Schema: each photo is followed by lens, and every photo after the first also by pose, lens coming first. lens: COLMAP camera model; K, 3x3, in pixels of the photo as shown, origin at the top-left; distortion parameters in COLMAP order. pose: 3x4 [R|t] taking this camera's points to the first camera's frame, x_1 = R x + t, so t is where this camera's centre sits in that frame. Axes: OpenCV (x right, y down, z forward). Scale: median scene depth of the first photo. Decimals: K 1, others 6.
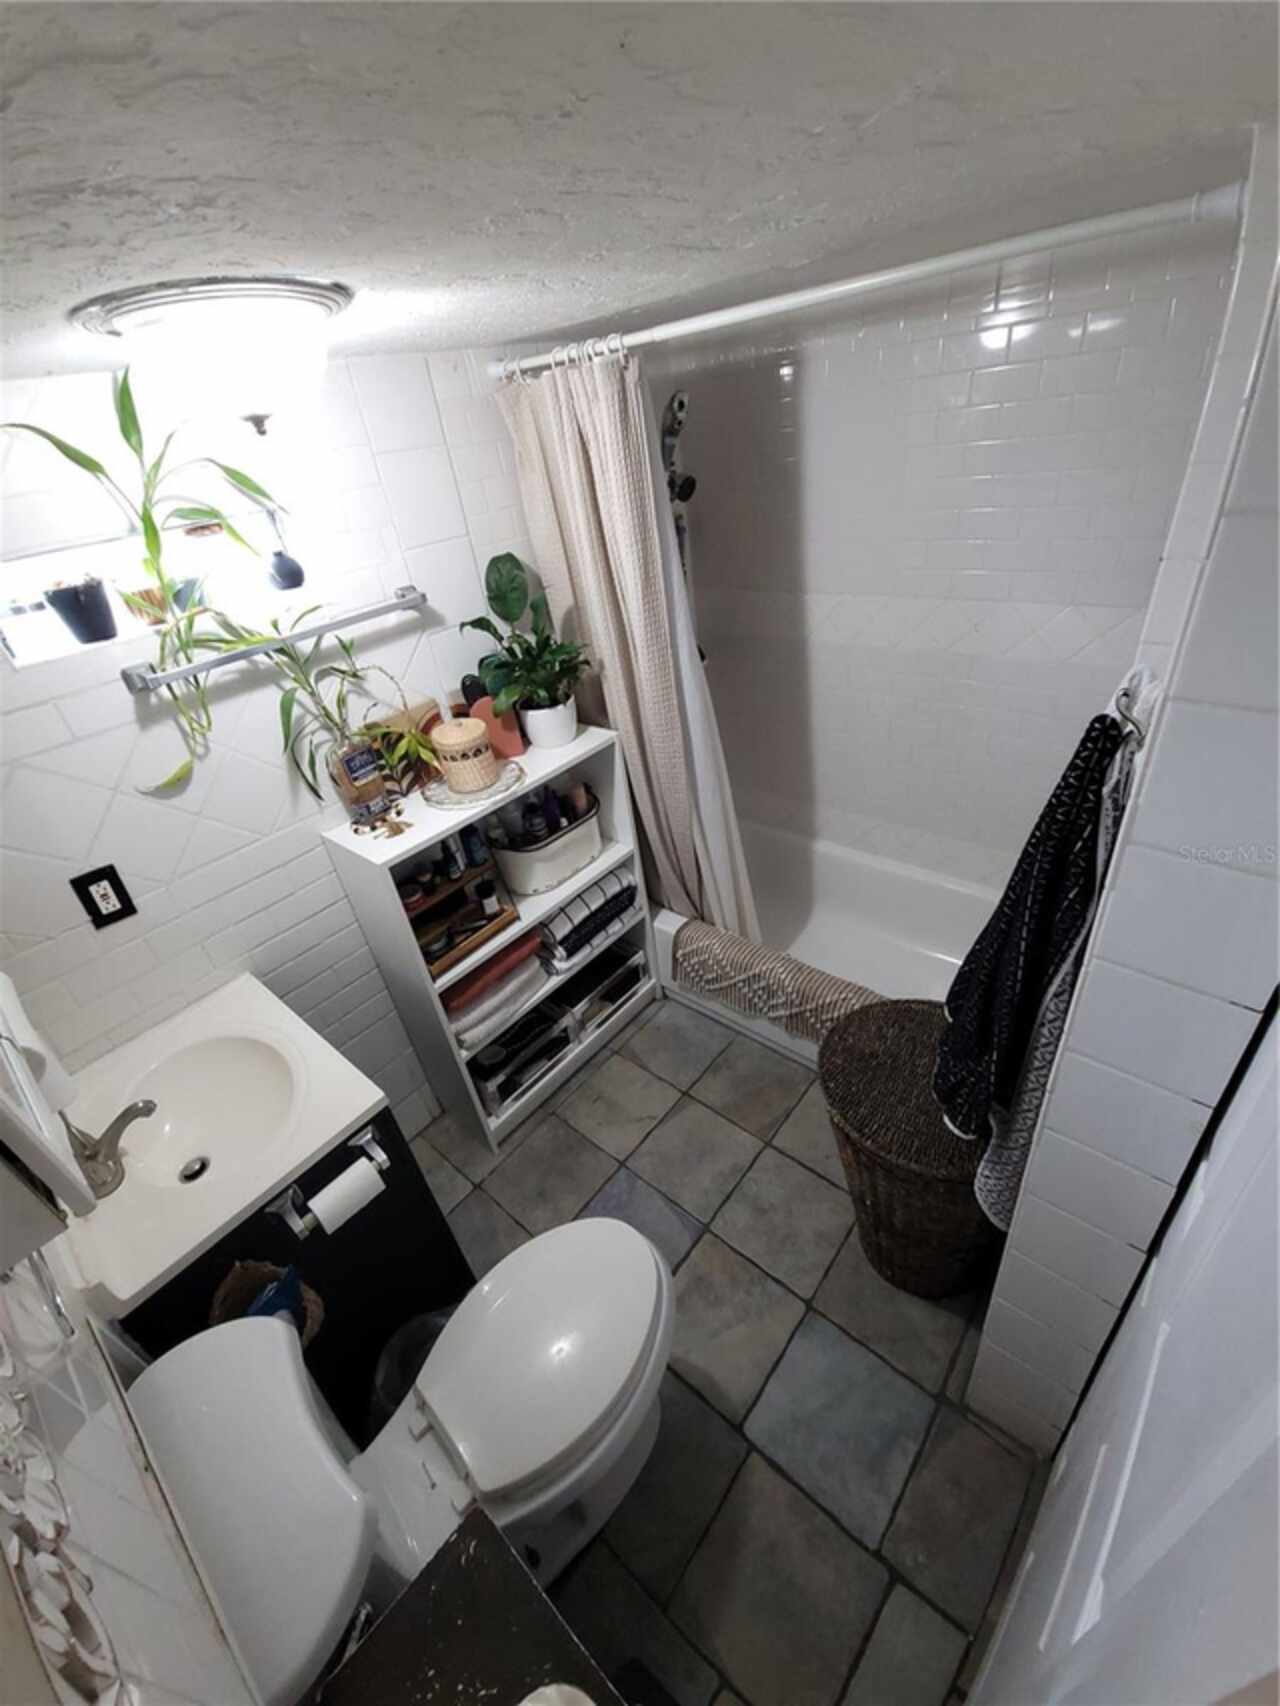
lens RADIAL K [[692.9, 0, 638.4], [0, 692.9, 846.0], [0, 0, 1]] dist [0.003030, -0.000909]
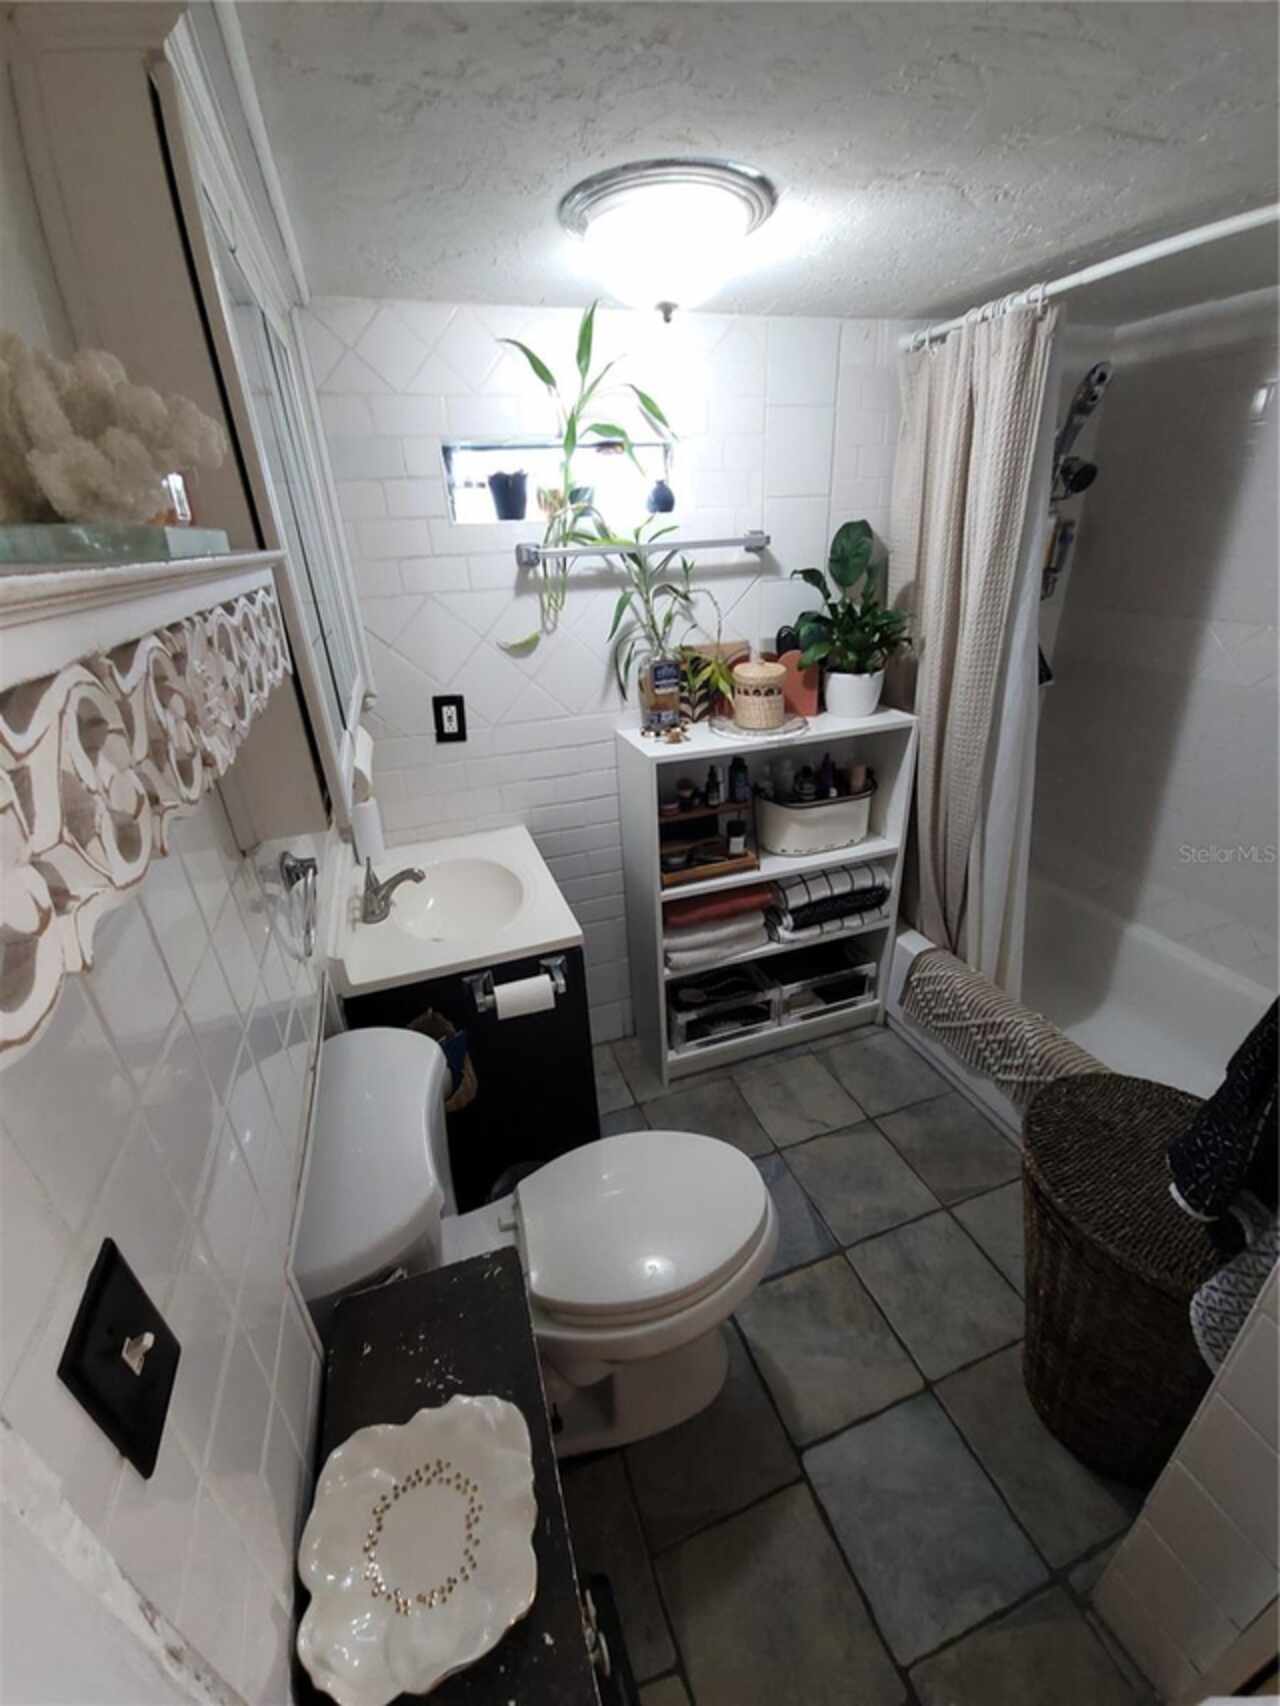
lens RADIAL K [[688.0, 0, 639.2], [0, 688.0, 842.7], [0, 0, 1]] dist [0.012627, -0.009582]
pose [[0.865641, 0.292865, -0.406074, 0.083570], [-0.321467, 0.946918, -0.002355, 0.143688], [0.383829, 0.132578, 0.913837, 0.013060]]
